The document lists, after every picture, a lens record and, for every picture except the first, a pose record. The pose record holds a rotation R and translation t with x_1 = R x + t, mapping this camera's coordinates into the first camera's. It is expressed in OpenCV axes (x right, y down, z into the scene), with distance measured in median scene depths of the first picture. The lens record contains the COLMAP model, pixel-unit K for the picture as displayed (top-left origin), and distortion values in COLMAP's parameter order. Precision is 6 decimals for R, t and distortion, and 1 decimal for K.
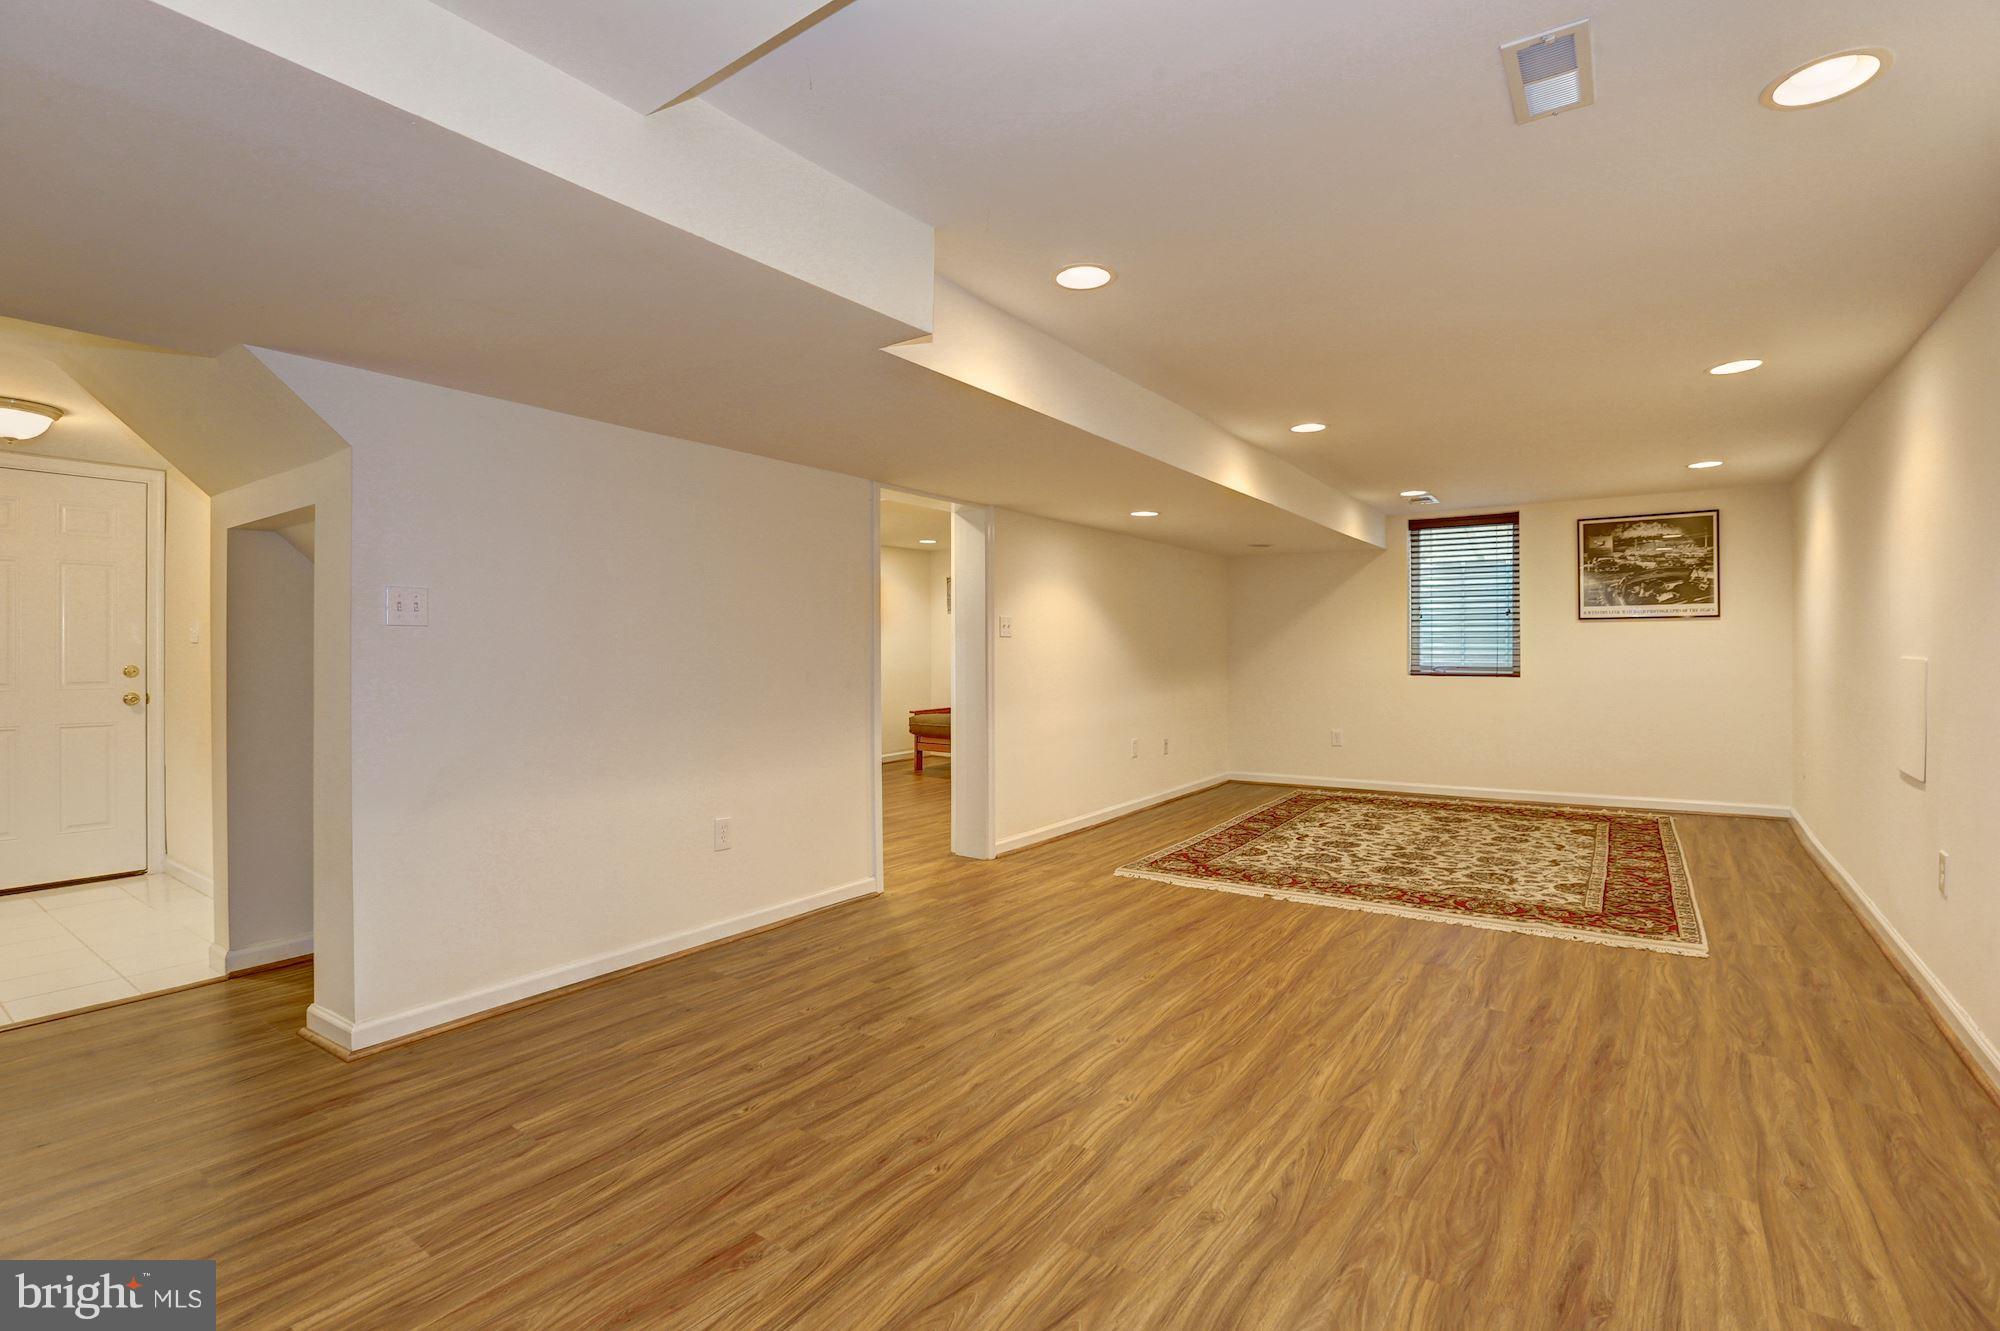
lens RADIAL K [[928.3, 0, 980.0], [0, 928.3, 655.5], [0, 0, 1]] dist [-0.001662, 0.000441]
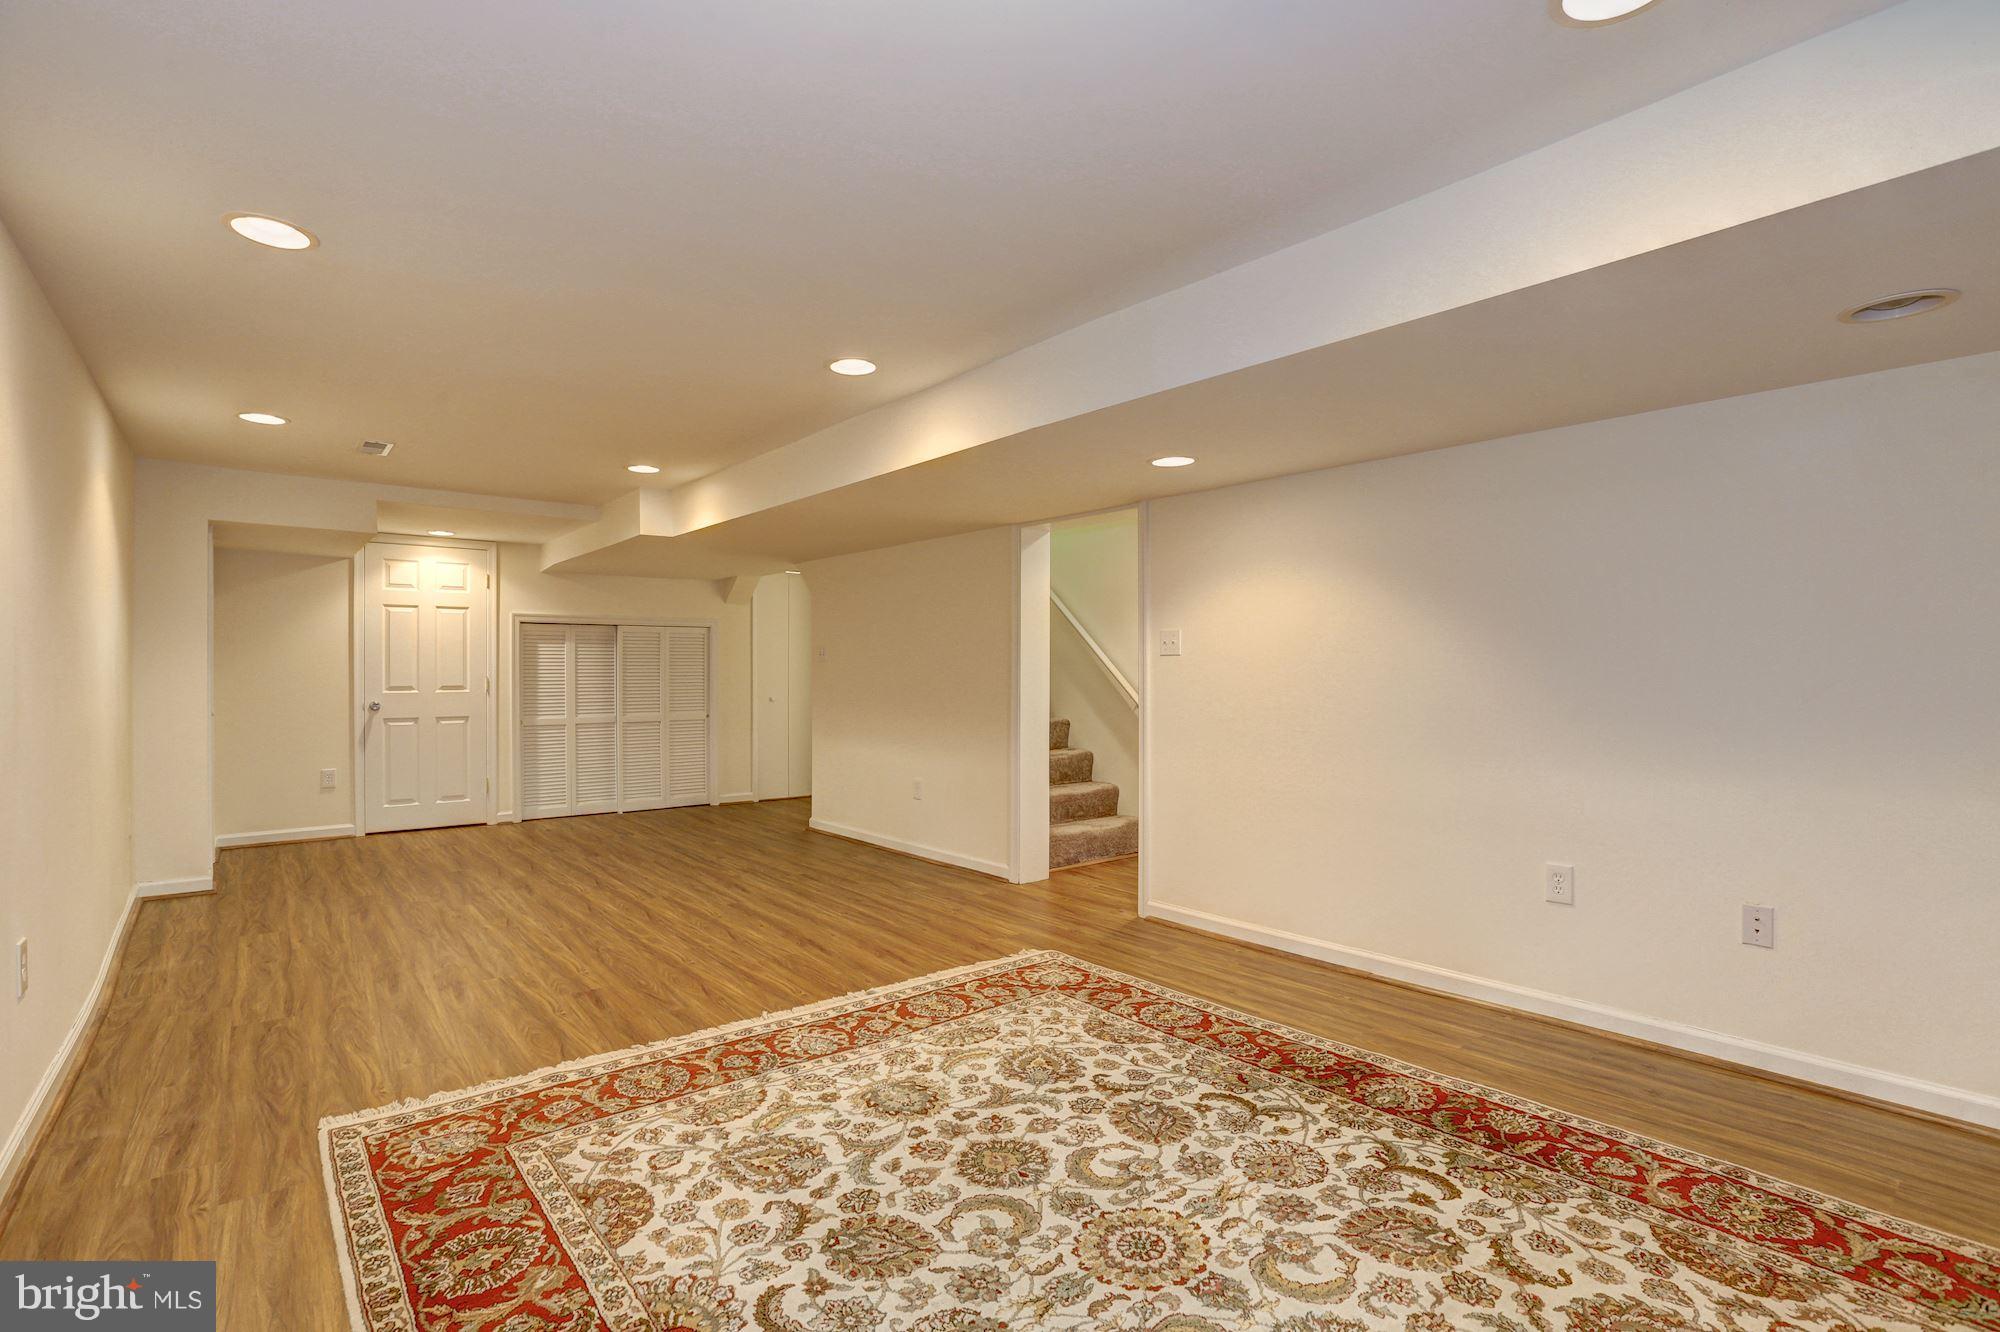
lens RADIAL K [[928.3, 0, 980.0], [0, 928.3, 656.0], [0, 0, 1]] dist [-0.001662, 0.000441]
pose [[-0.278770, -0.017610, -0.960197, 1.425546], [0.001716, 0.999821, -0.018835, -0.005142], [0.960356, -0.006898, -0.278689, 1.805432]]
